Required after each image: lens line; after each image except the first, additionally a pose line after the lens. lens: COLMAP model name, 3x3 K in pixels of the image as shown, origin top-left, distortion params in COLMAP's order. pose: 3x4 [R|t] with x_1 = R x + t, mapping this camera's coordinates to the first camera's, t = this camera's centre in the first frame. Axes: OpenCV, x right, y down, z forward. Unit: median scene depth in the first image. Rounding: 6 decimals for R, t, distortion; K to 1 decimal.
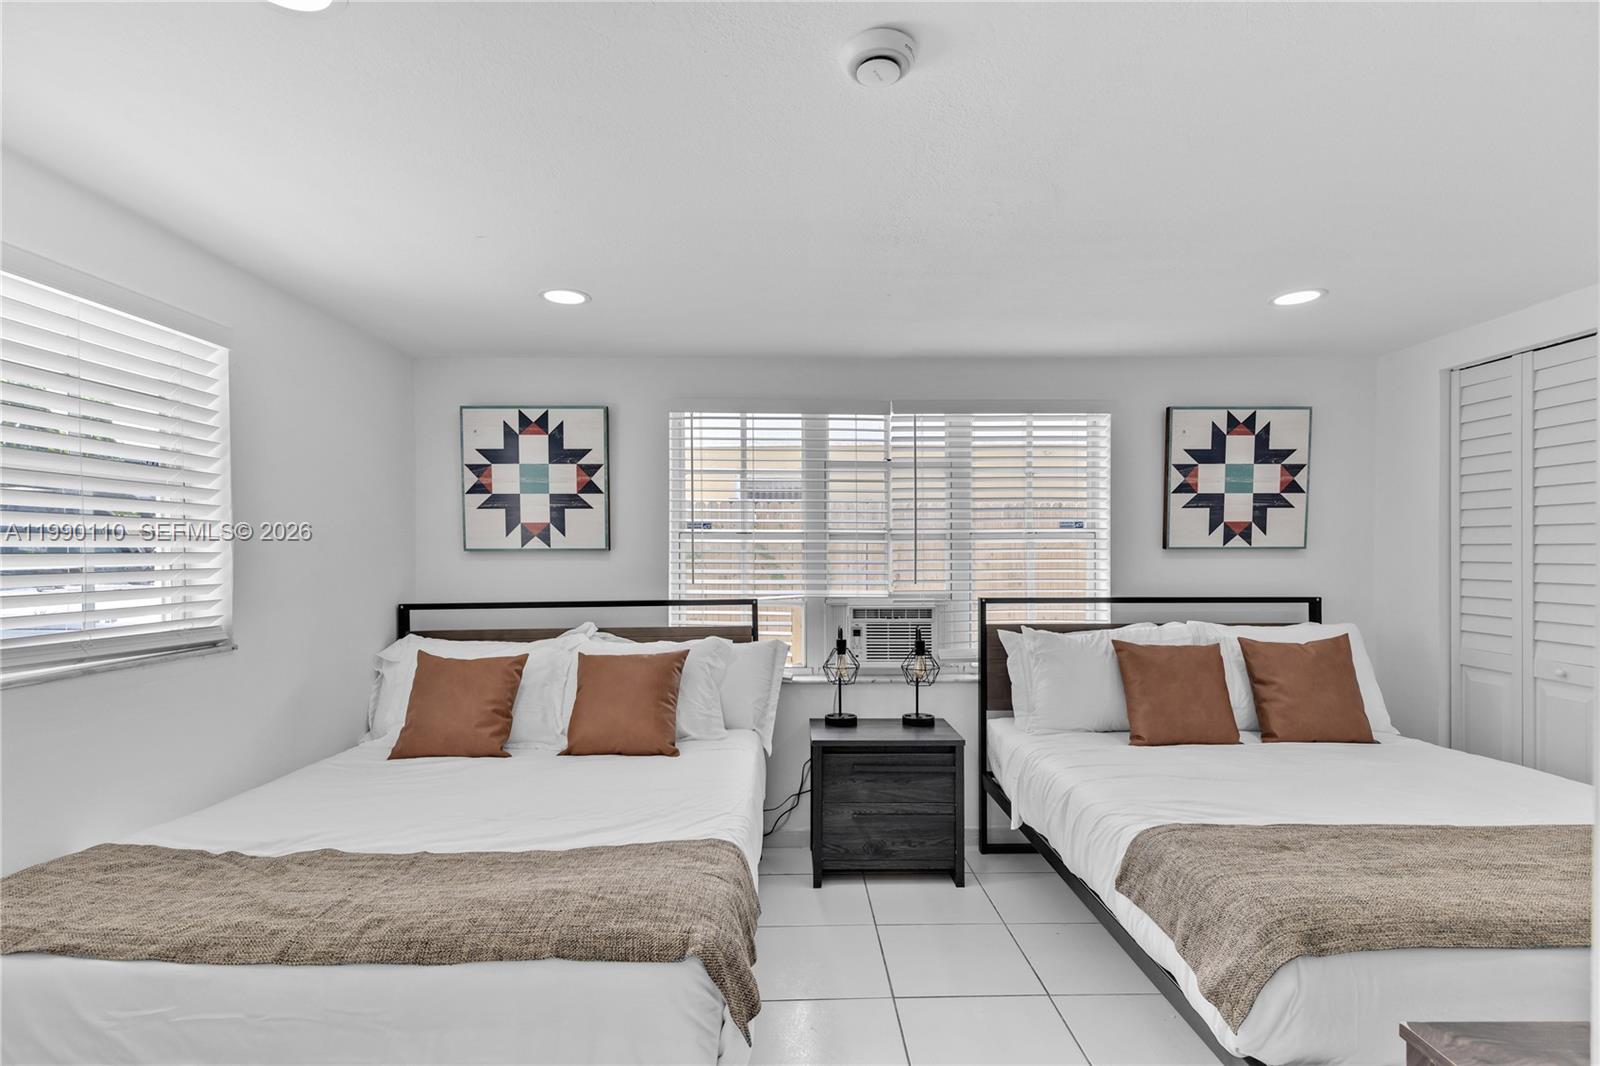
lens RADIAL K [[768.6, 0, 794.4], [0, 768.6, 548.8], [0, 0, 1]] dist [0.019543, -0.001483]
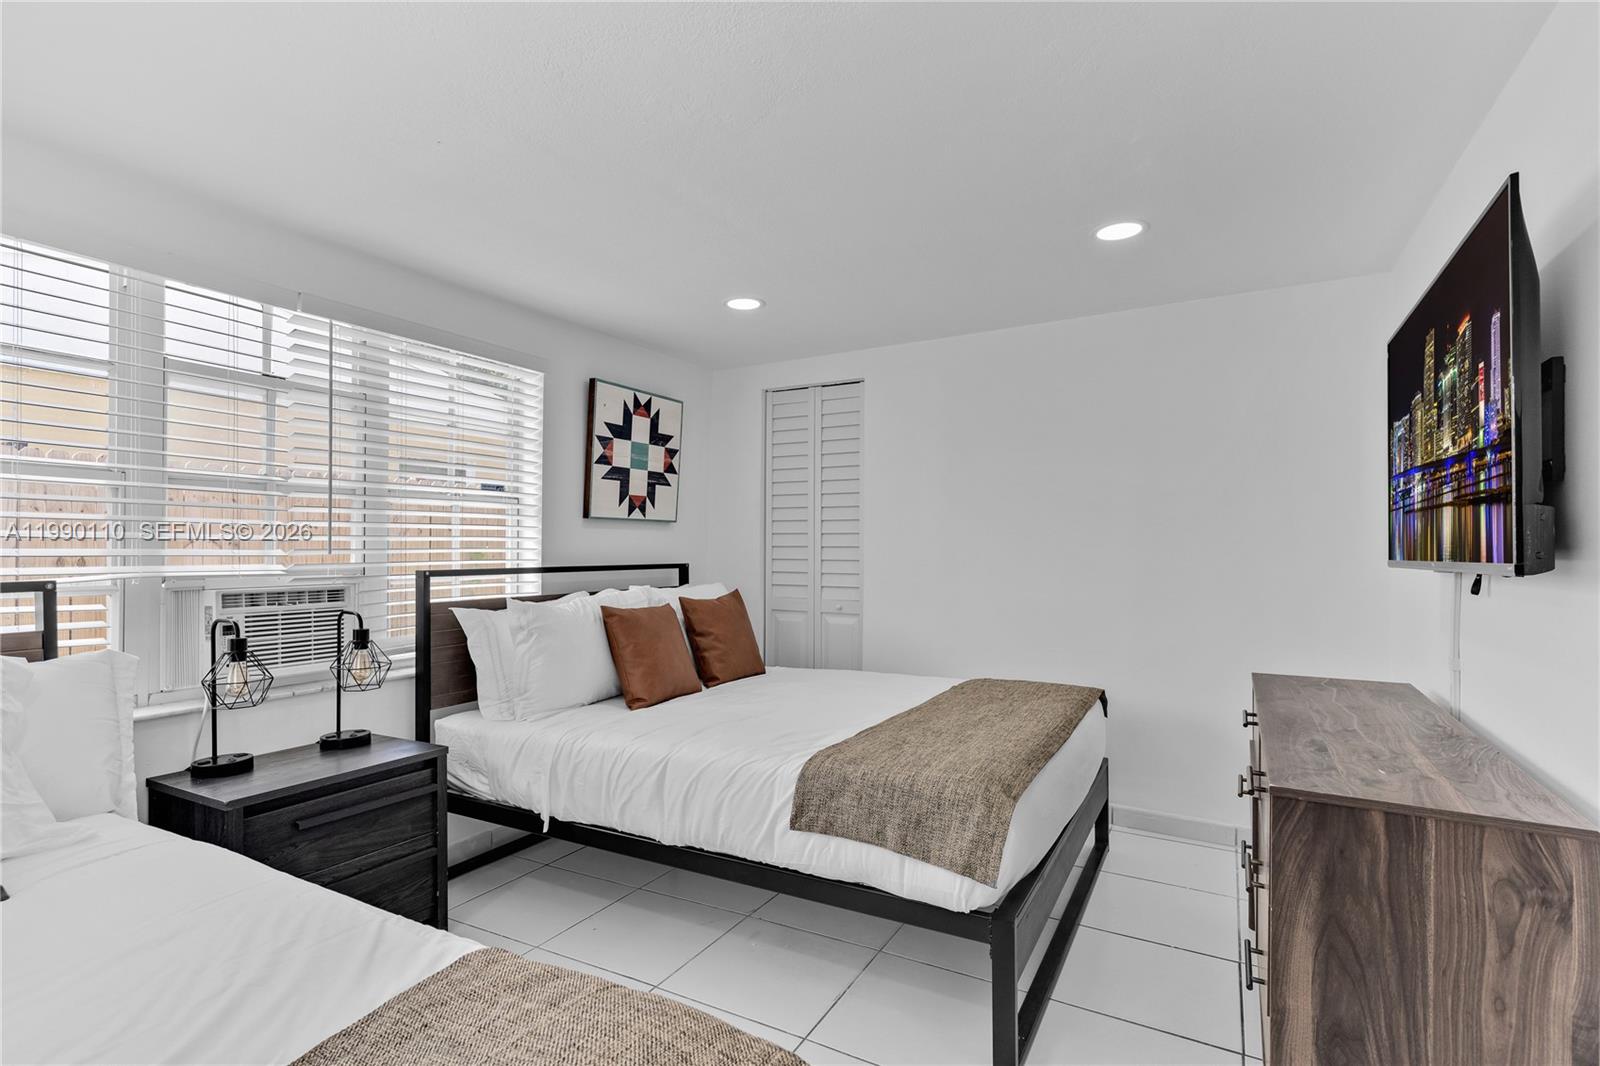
lens RADIAL K [[768.6, 0, 809.3], [0, 768.6, 548.3], [0, 0, 1]] dist [0.019543, -0.001483]
pose [[0.494954, 0.001765, 0.868917, -0.251933], [-0.013045, 0.999900, 0.005400, 0.030718], [-0.868821, -0.014008, 0.494928, 0.251355]]
